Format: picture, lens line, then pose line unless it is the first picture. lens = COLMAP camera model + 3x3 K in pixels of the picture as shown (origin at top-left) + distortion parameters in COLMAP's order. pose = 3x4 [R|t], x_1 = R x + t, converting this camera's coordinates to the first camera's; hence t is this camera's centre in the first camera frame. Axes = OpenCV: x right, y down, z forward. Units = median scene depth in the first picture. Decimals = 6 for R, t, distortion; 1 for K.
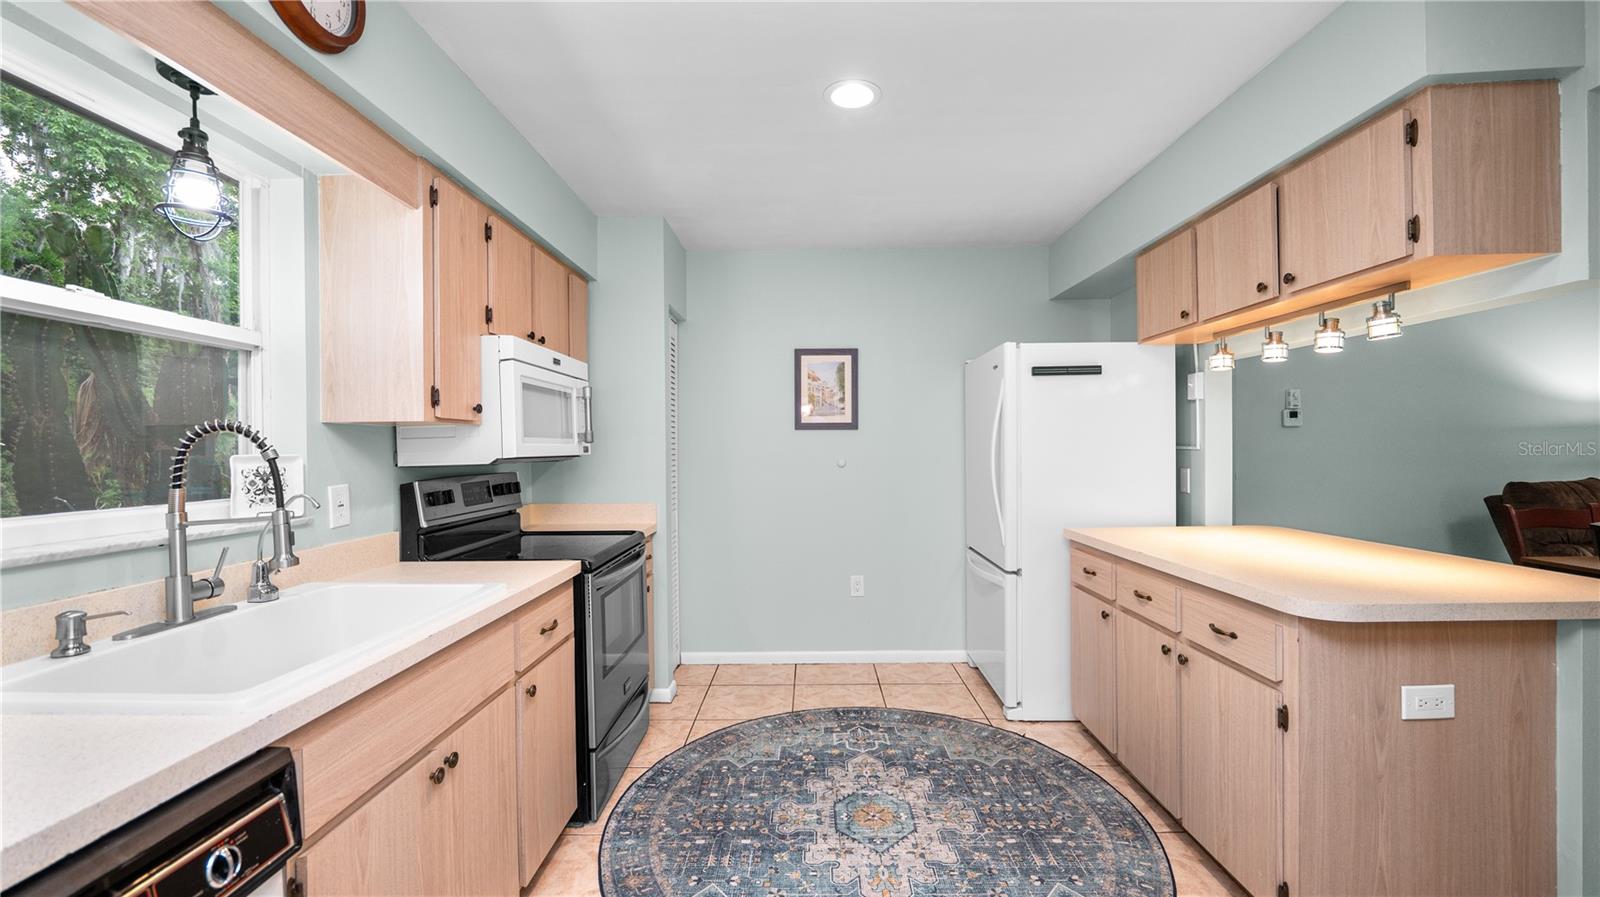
lens RADIAL K [[651.6, 0, 804.5], [0, 651.6, 451.9], [0, 0, 1]] dist [-0.011759, -0.000045]
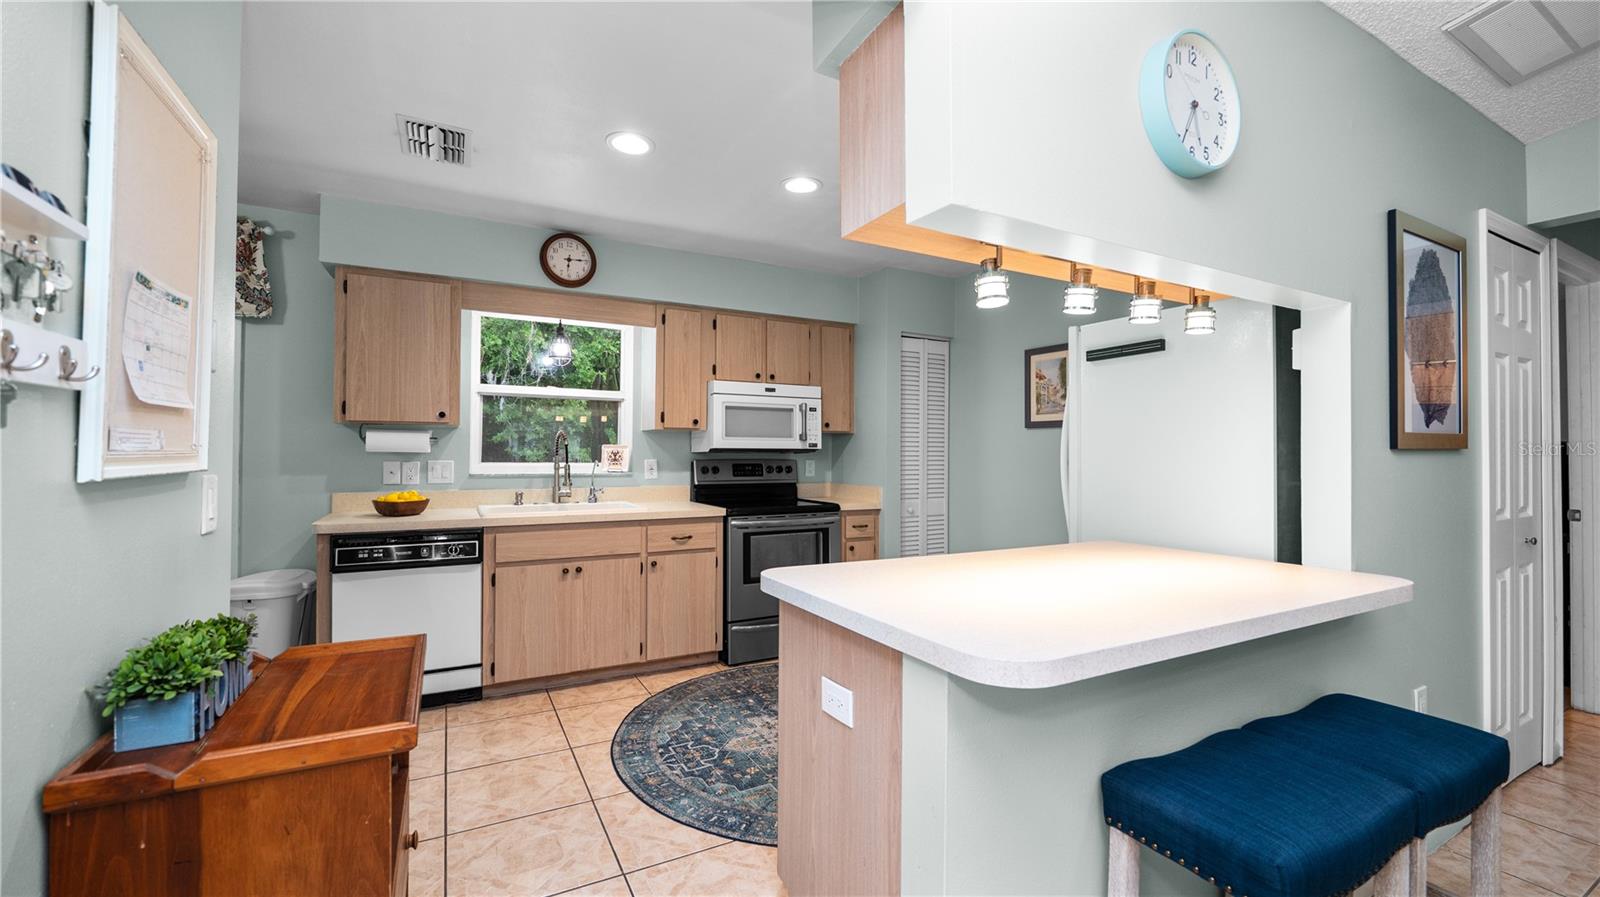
lens RADIAL K [[652.9, 0, 797.2], [0, 652.9, 448.4], [0, 0, 1]] dist [-0.011260, 0.000530]
pose [[0.487503, 0.005113, -0.873107, 1.212202], [-0.016633, 0.999856, -0.003431, 0.011060], [0.872963, 0.016195, 0.487517, 0.317631]]
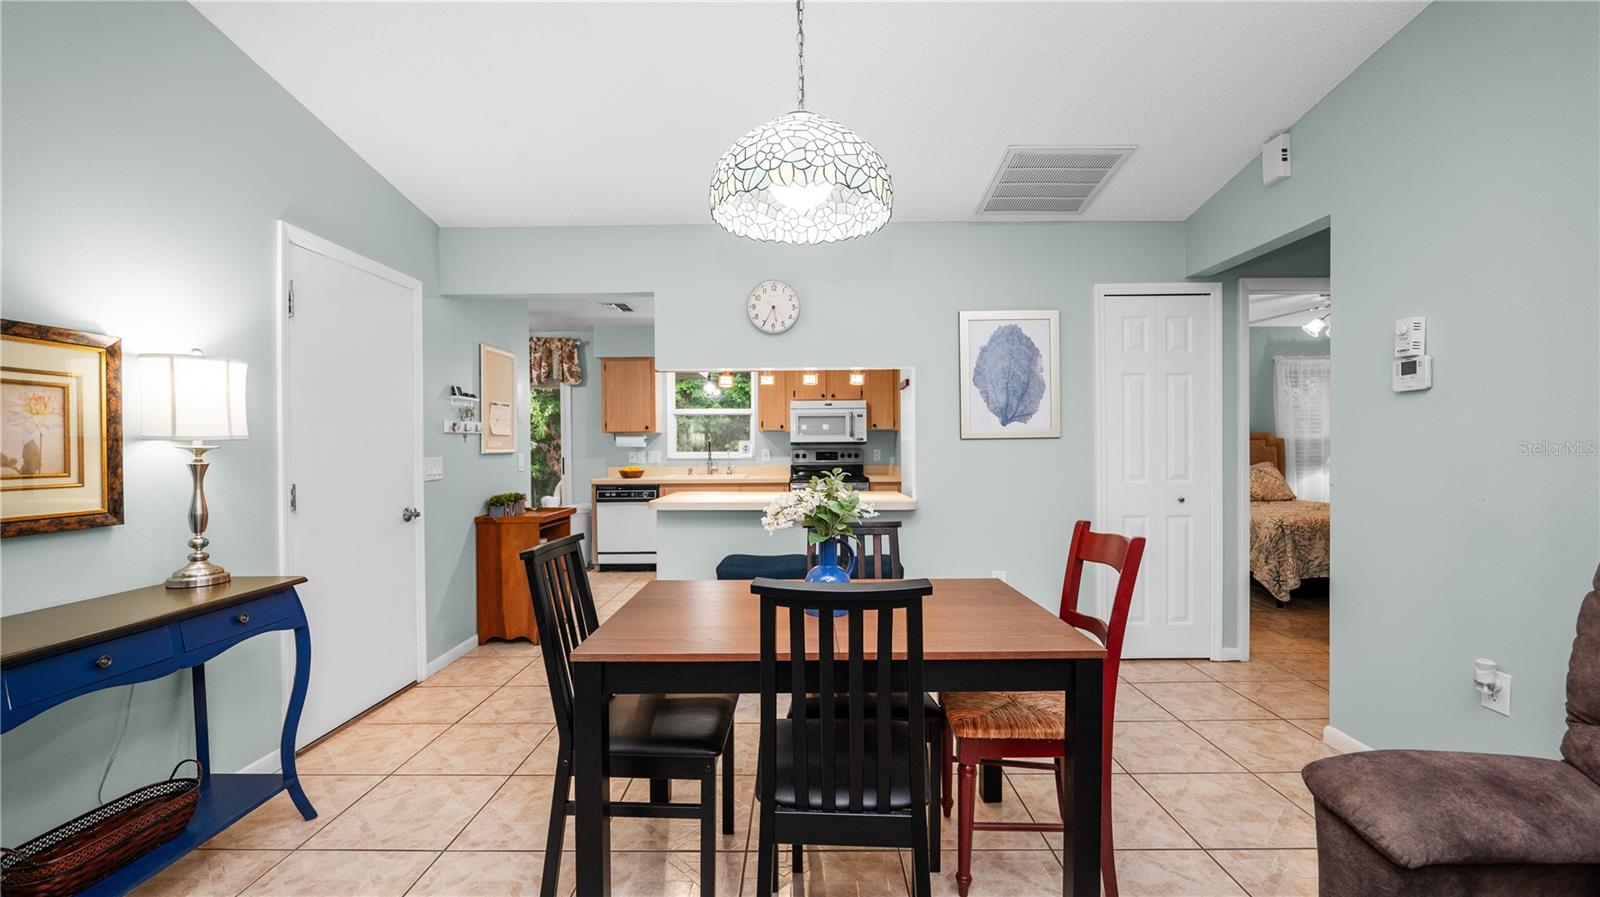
lens RADIAL K [[654.3, 0, 802.4], [0, 654.3, 452.2], [0, 0, 1]] dist [-0.013946, 0.000489]
pose [[0.015343, 0.016663, -0.999743, 2.471633], [-0.000879, 0.999861, 0.016651, 0.004244], [0.999882, 0.000623, 0.015355, 0.986556]]
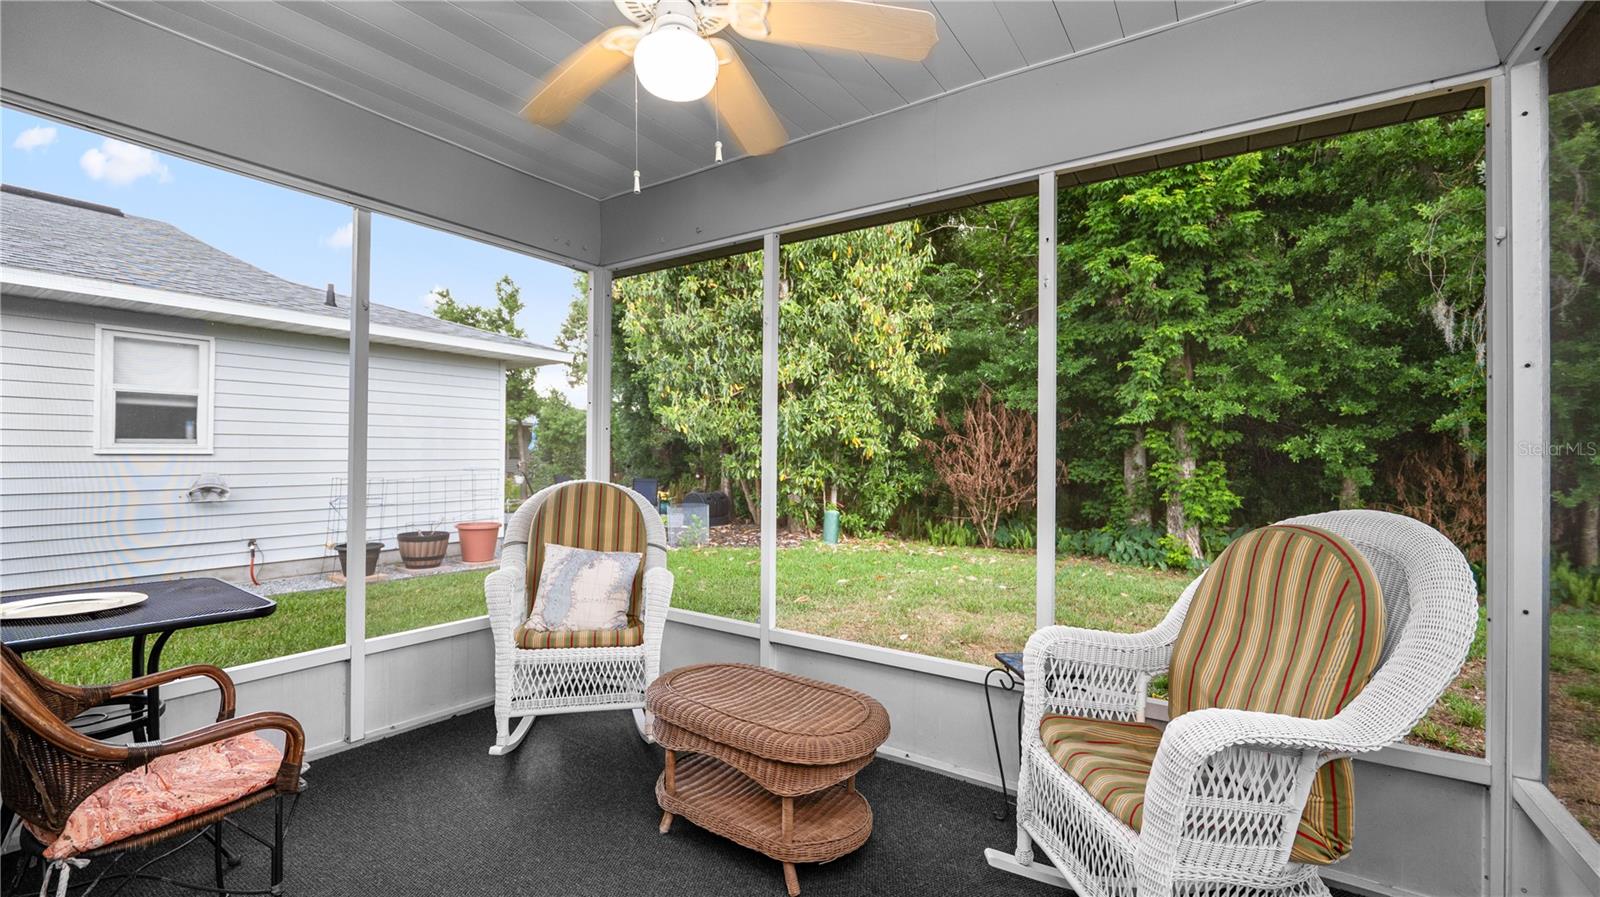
lens RADIAL K [[647.3, 0, 799.5], [0, 647.3, 451.2], [0, 0, 1]] dist [-0.010628, 0.000392]
pose [[-0.536249, 0.000193, -0.844060, -0.675755], [-0.010993, 0.999914, 0.007213, 0.106613], [0.843988, 0.013147, -0.536200, -0.188907]]
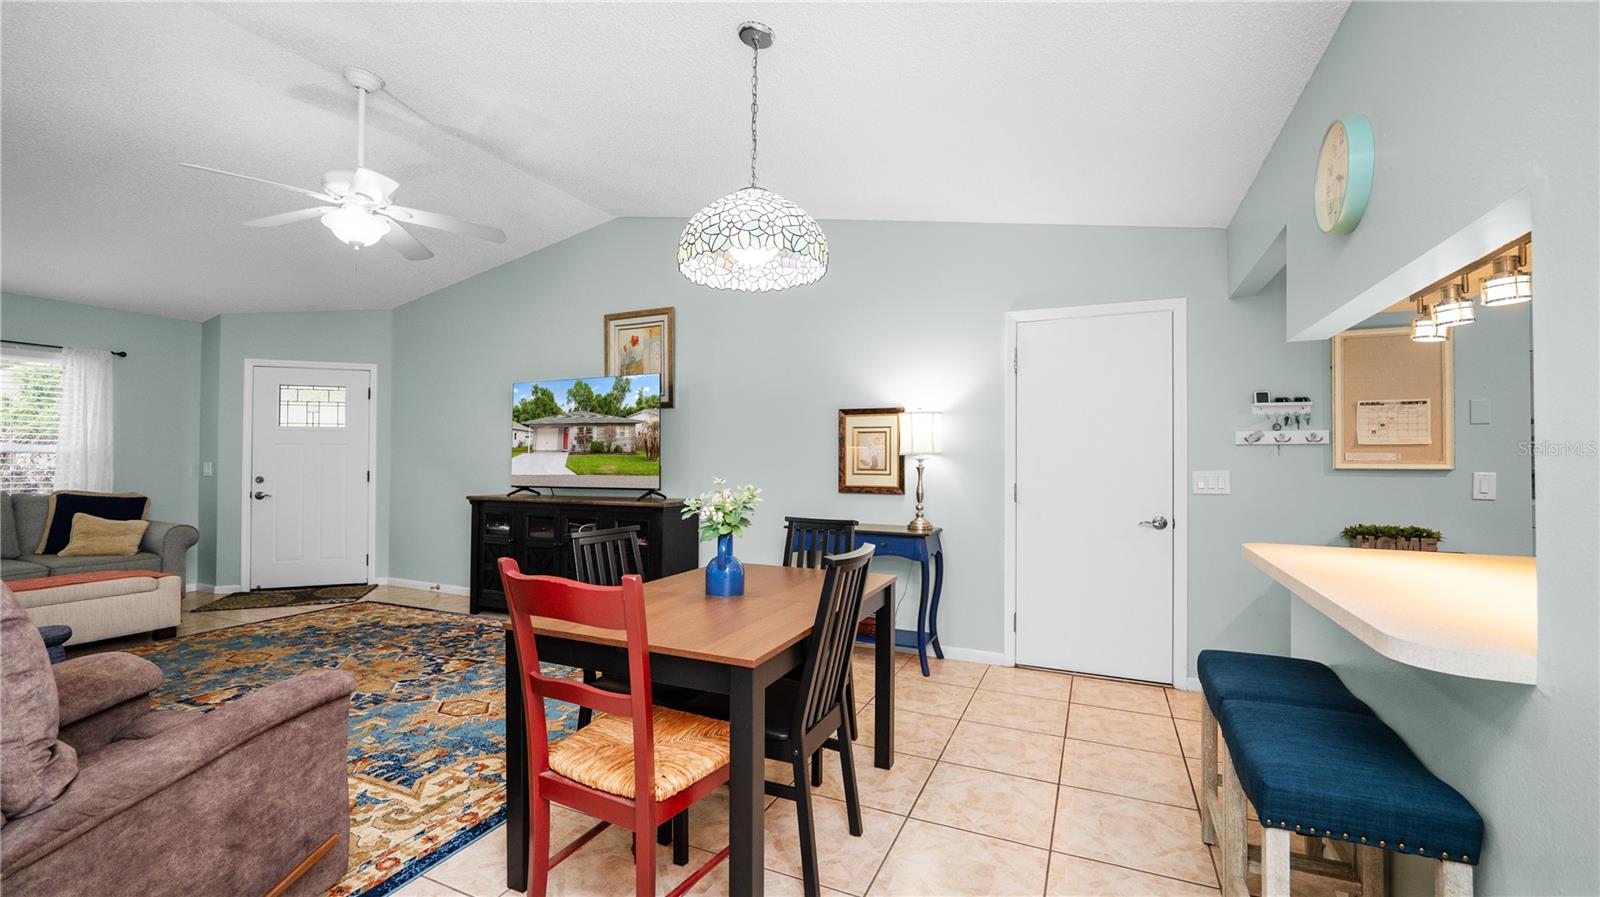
lens RADIAL K [[651.6, 0, 804.5], [0, 651.6, 451.9], [0, 0, 1]] dist [-0.011759, -0.000045]
pose [[-0.917847, 0.006374, 0.396882, 1.149975], [0.004578, 0.999975, -0.005473, 0.002689], [-0.396907, -0.003207, -0.917853, 1.900365]]
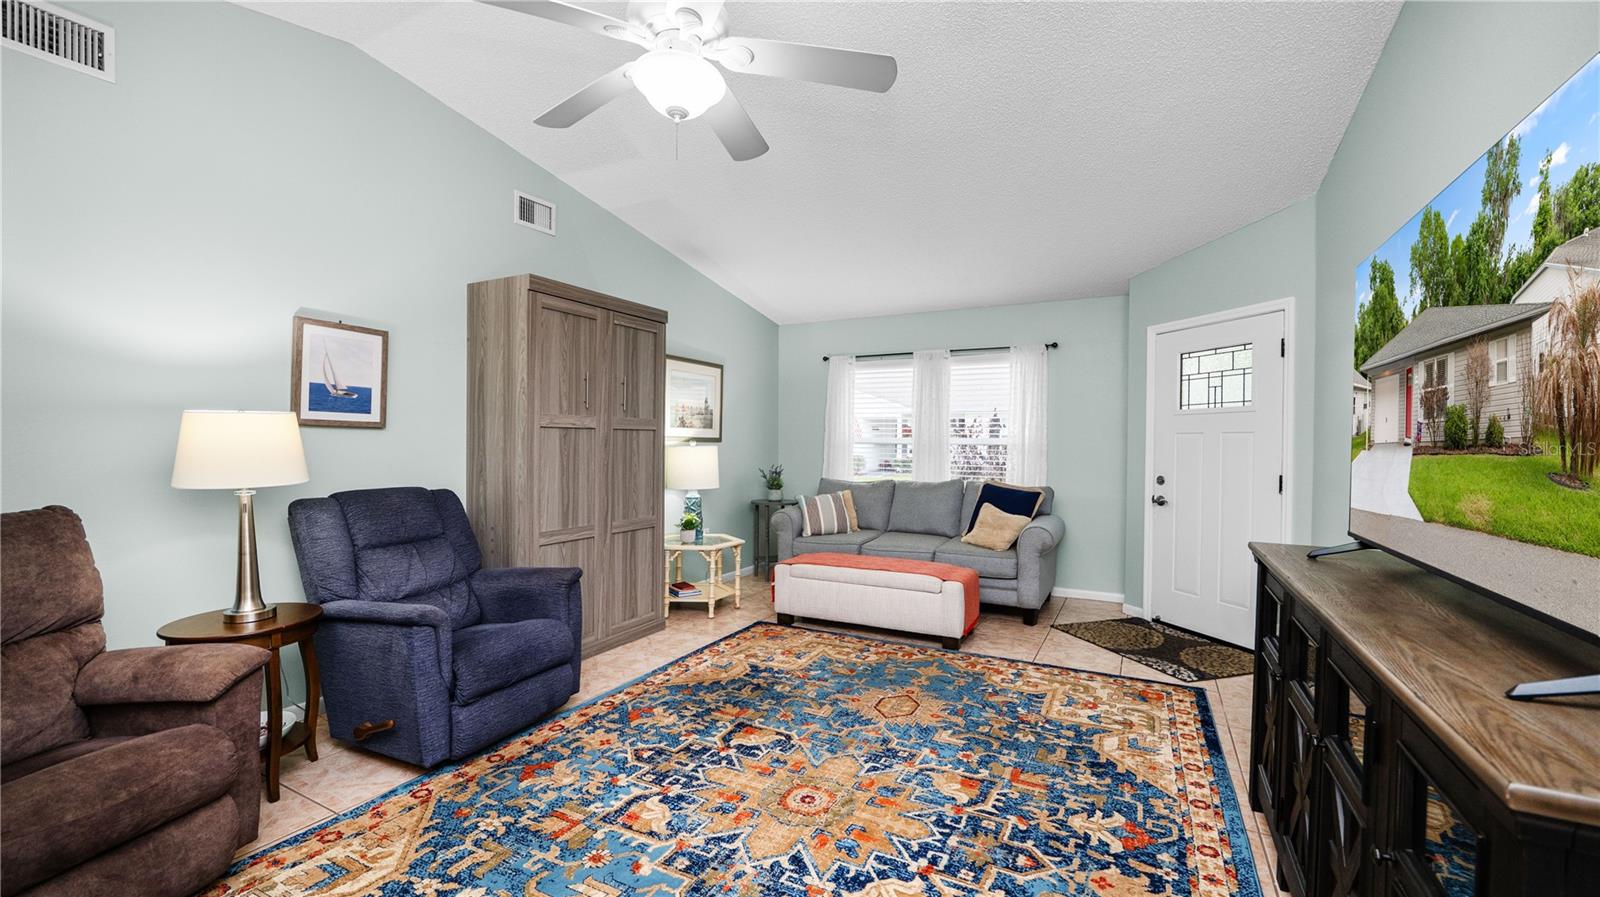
lens RADIAL K [[656.1, 0, 802.1], [0, 656.1, 442.4], [0, 0, 1]] dist [0.000554, 0.000038]
pose [[0.452008, 0.008112, 0.891977, 1.872609], [-0.003064, 0.999967, -0.007542, -0.008859], [-0.892009, 0.000676, 0.452018, 0.453416]]
